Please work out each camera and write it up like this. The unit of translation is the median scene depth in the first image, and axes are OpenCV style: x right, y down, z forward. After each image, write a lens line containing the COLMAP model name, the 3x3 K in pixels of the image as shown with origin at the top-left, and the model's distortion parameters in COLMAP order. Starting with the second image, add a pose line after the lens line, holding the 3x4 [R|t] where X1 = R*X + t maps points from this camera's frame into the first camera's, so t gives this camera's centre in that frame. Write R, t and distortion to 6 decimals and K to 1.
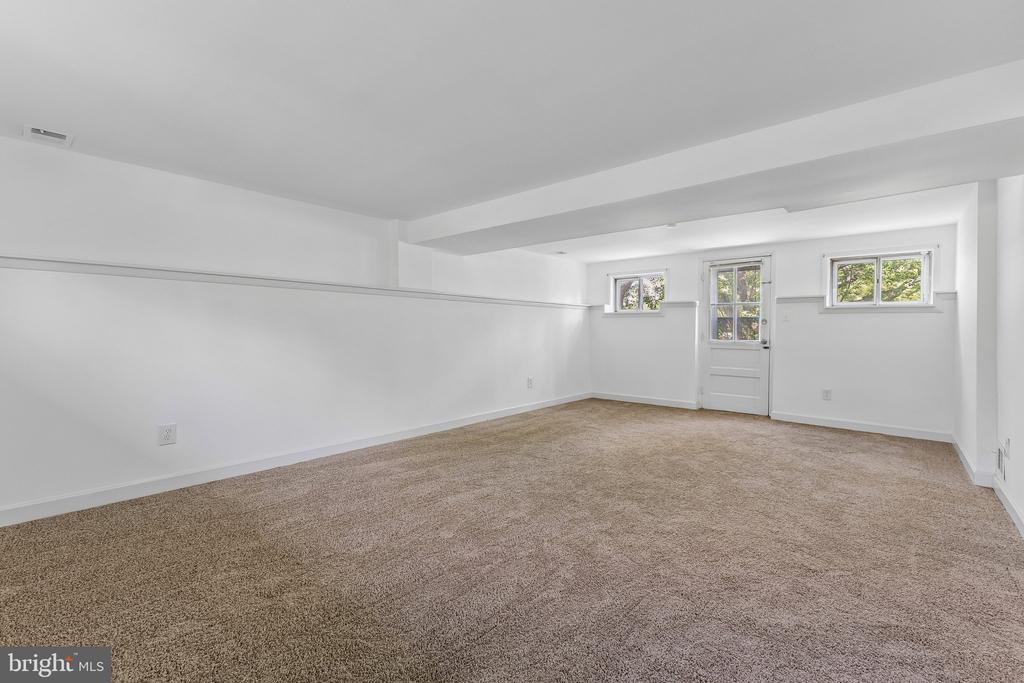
lens RADIAL K [[447.6, 0, 514.5], [0, 447.6, 338.2], [0, 0, 1]] dist [0.003277, -0.000127]
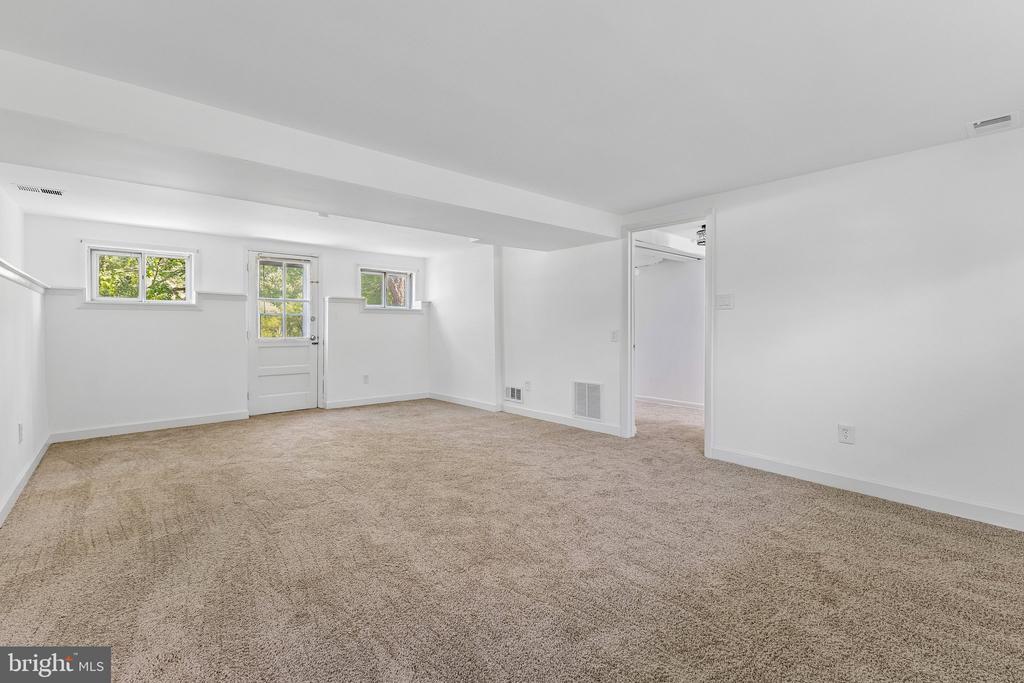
lens RADIAL K [[447.6, 0, 514.5], [0, 447.6, 338.2], [0, 0, 1]] dist [0.003277, -0.000127]
pose [[0.138607, -0.031270, 0.989854, -0.407136], [0.024625, 0.999301, 0.028120, -0.009621], [-0.990041, 0.020477, 0.139280, 0.375399]]
